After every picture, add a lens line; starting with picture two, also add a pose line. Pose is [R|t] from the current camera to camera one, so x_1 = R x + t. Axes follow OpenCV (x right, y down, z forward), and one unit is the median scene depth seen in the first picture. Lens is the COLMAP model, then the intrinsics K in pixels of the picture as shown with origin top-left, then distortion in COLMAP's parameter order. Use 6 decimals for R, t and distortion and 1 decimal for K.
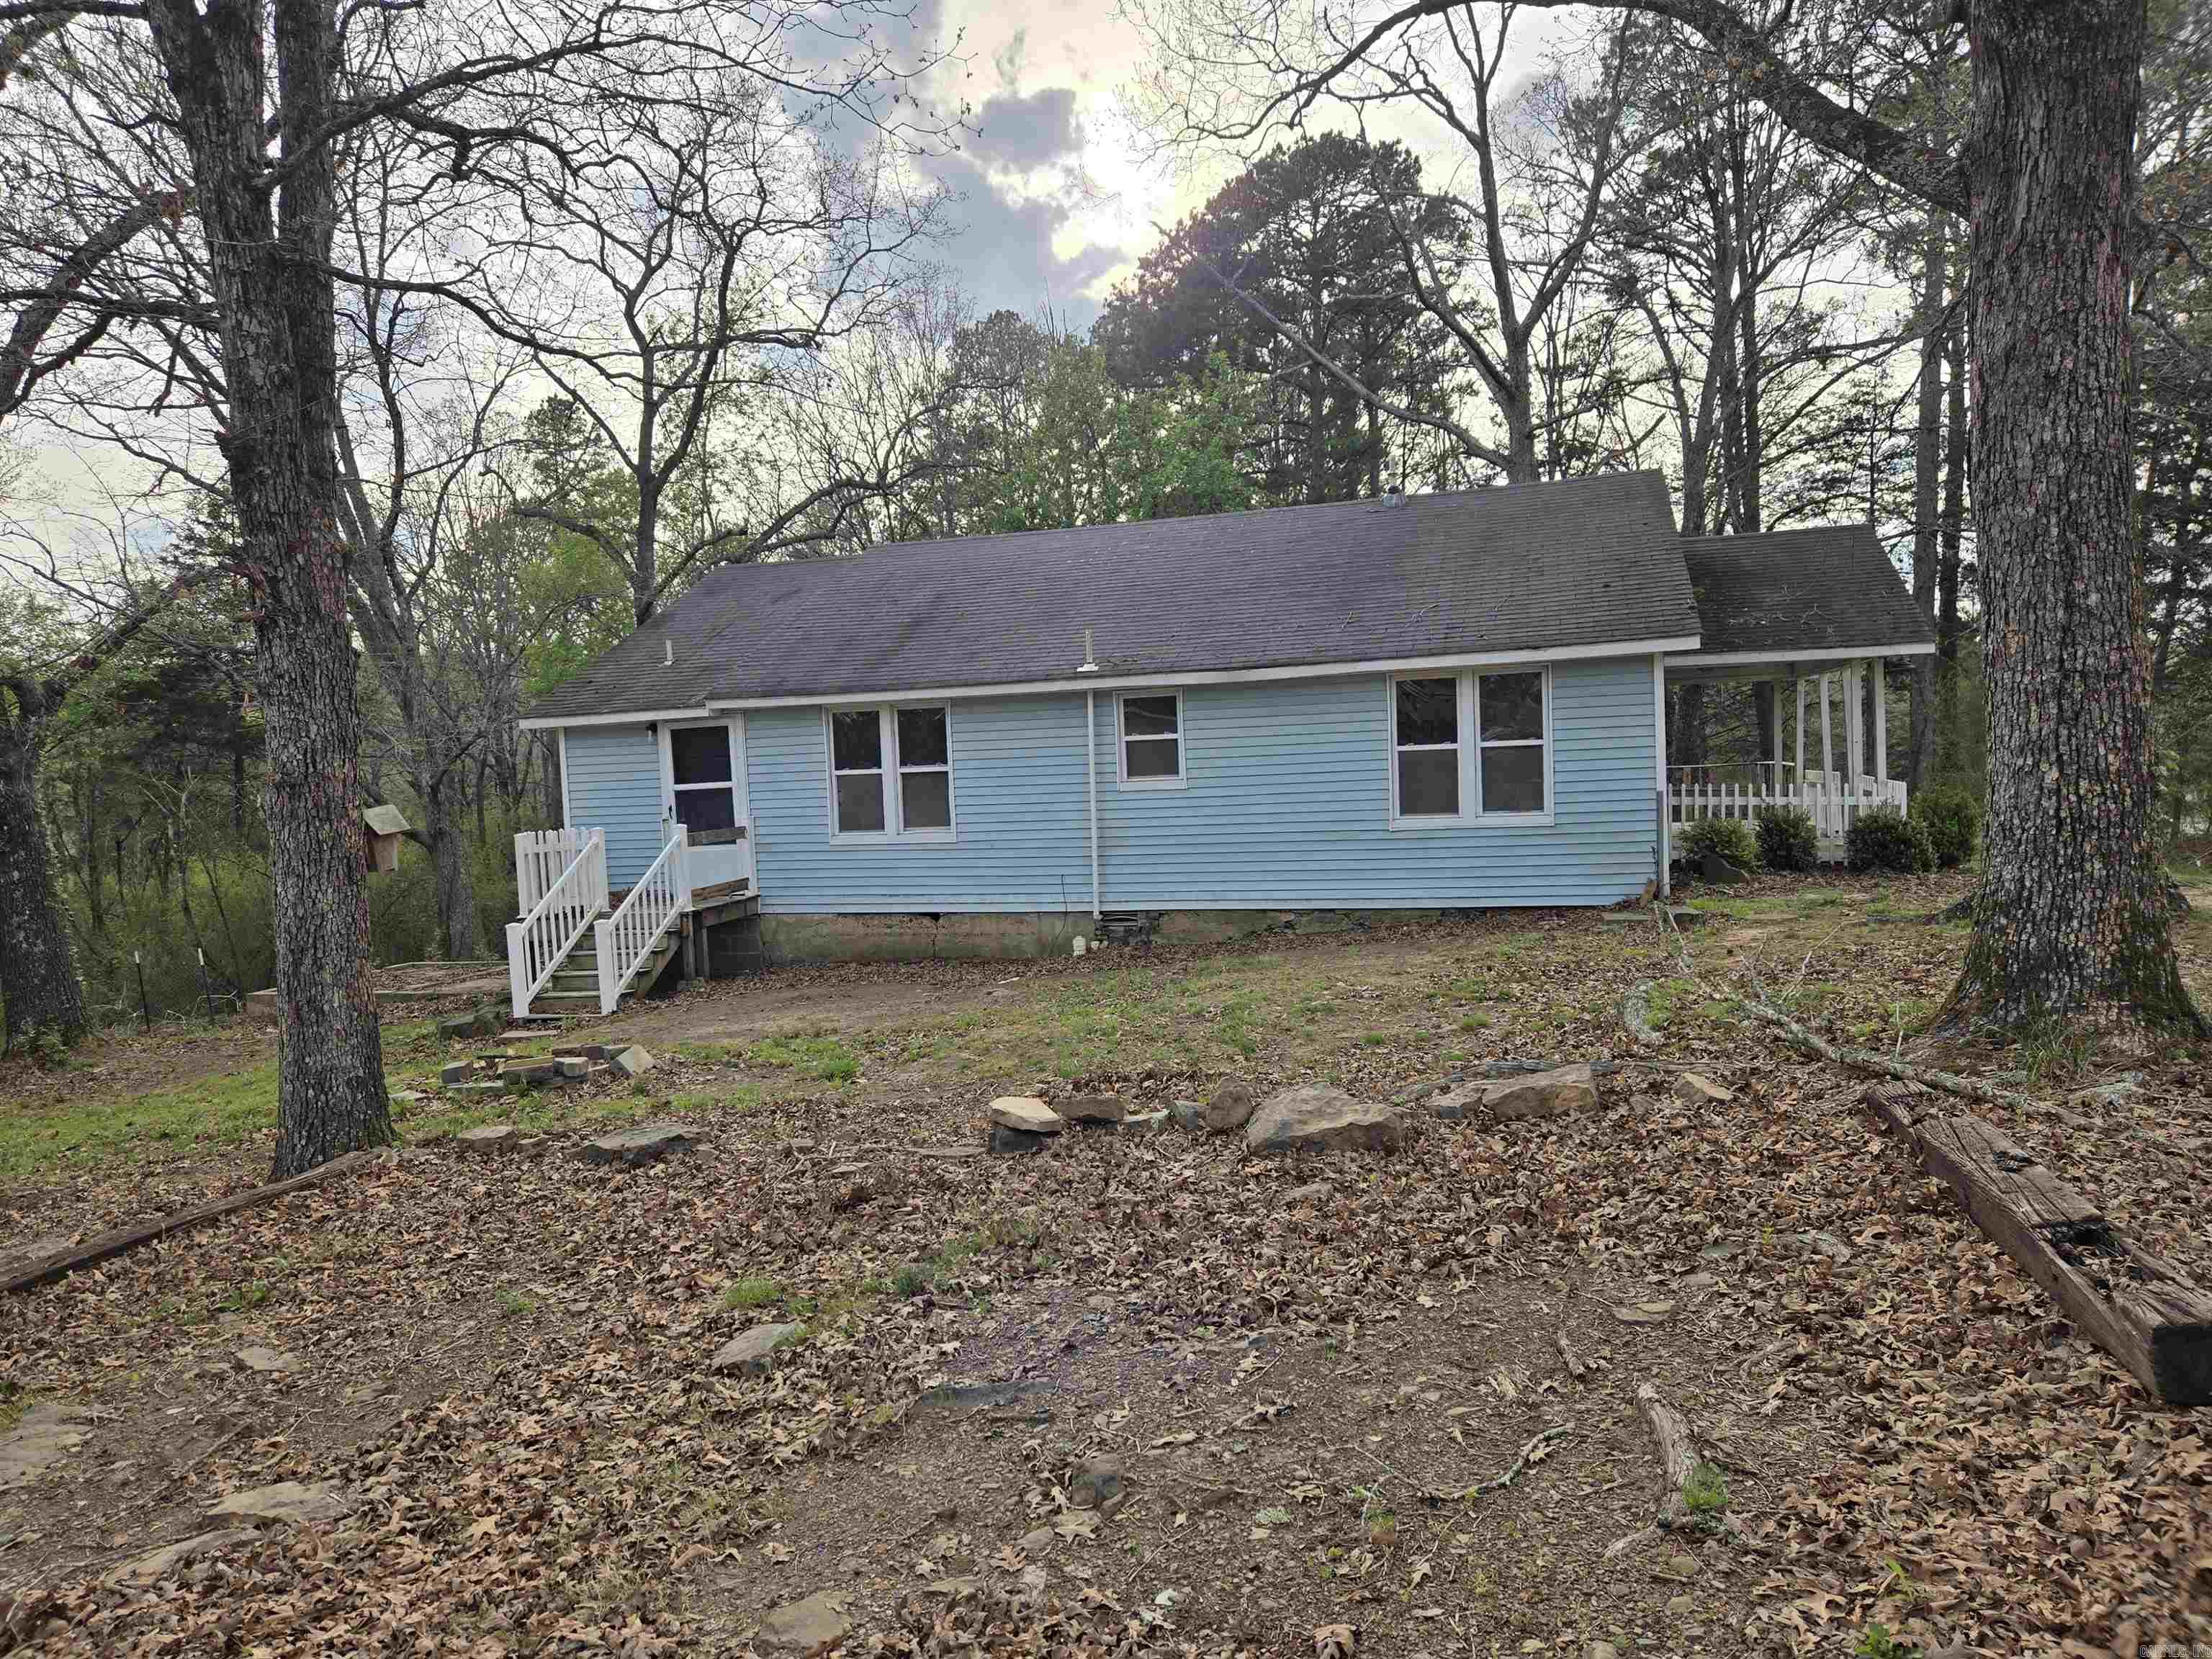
lens RADIAL K [[1480.7, 0, 1095.1], [0, 1480.7, 829.2], [0, 0, 1]] dist [0.072028, -0.054099]
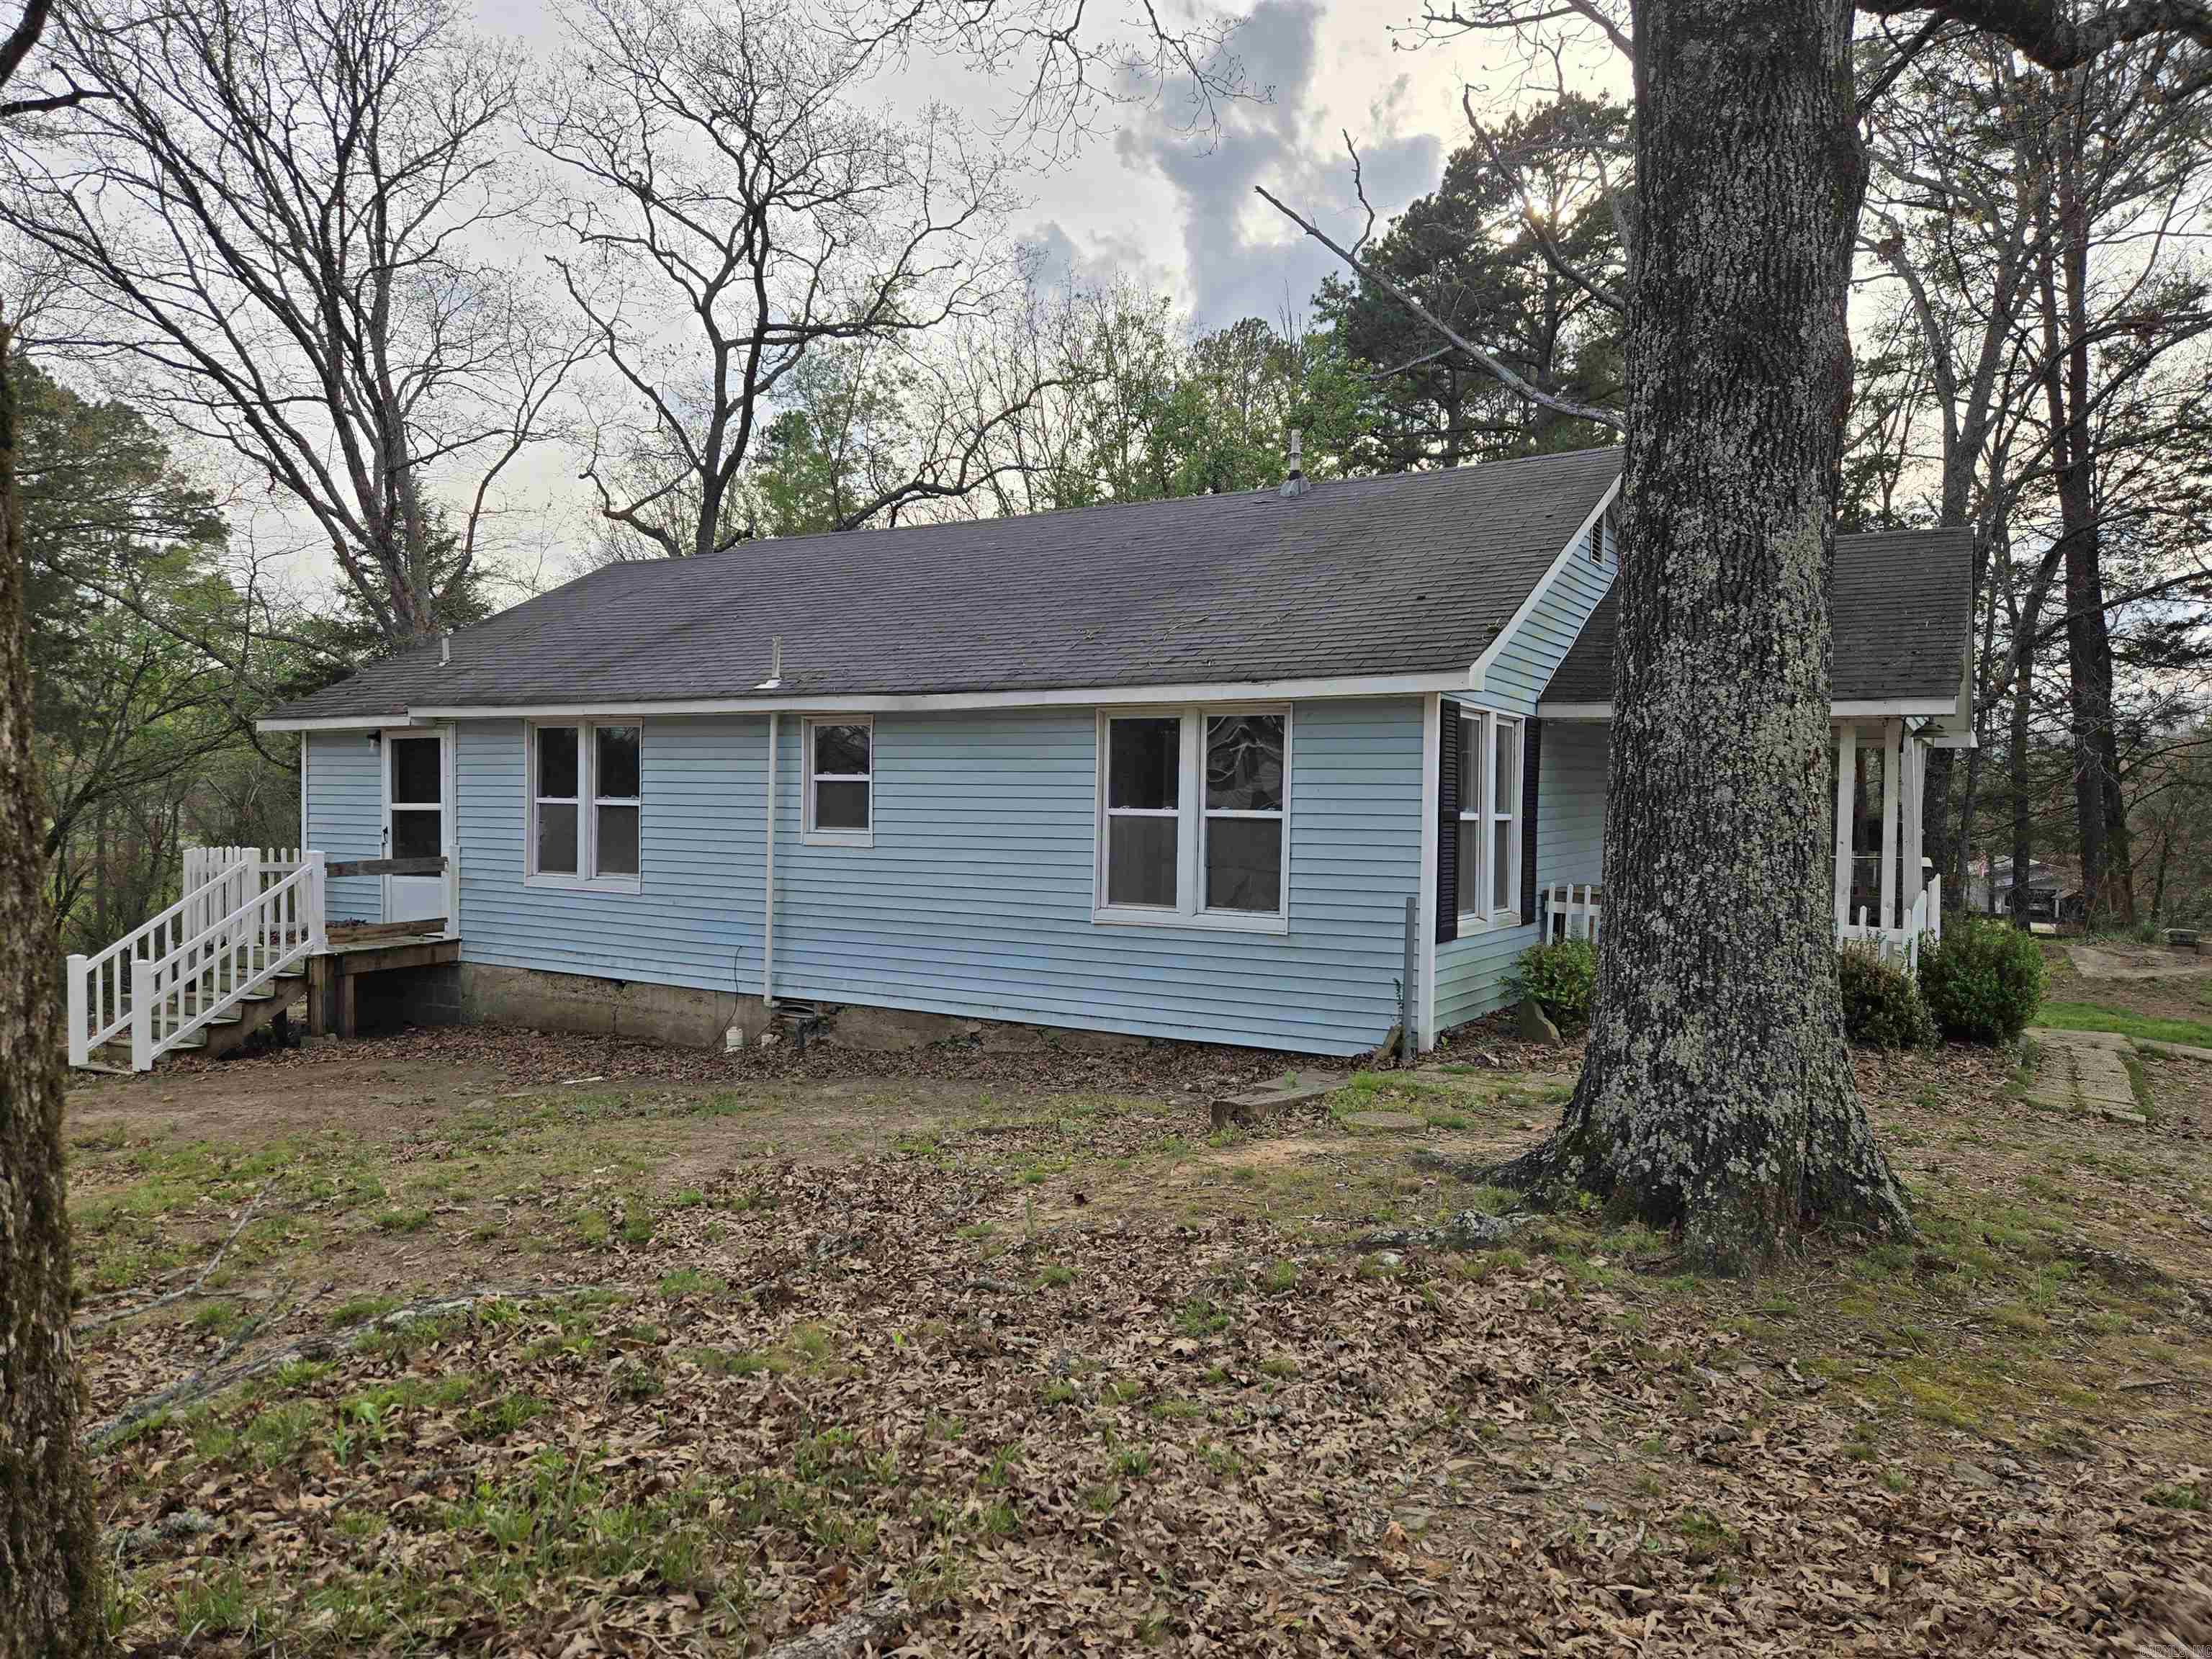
lens RADIAL K [[1480.7, 0, 1115.0], [0, 1480.7, 833.2], [0, 0, 1]] dist [0.072028, -0.054099]
pose [[0.967102, 0.062538, -0.246583, 0.364441], [-0.067087, 0.997696, -0.010081, -0.034577], [0.245384, 0.026292, 0.969069, 0.282168]]
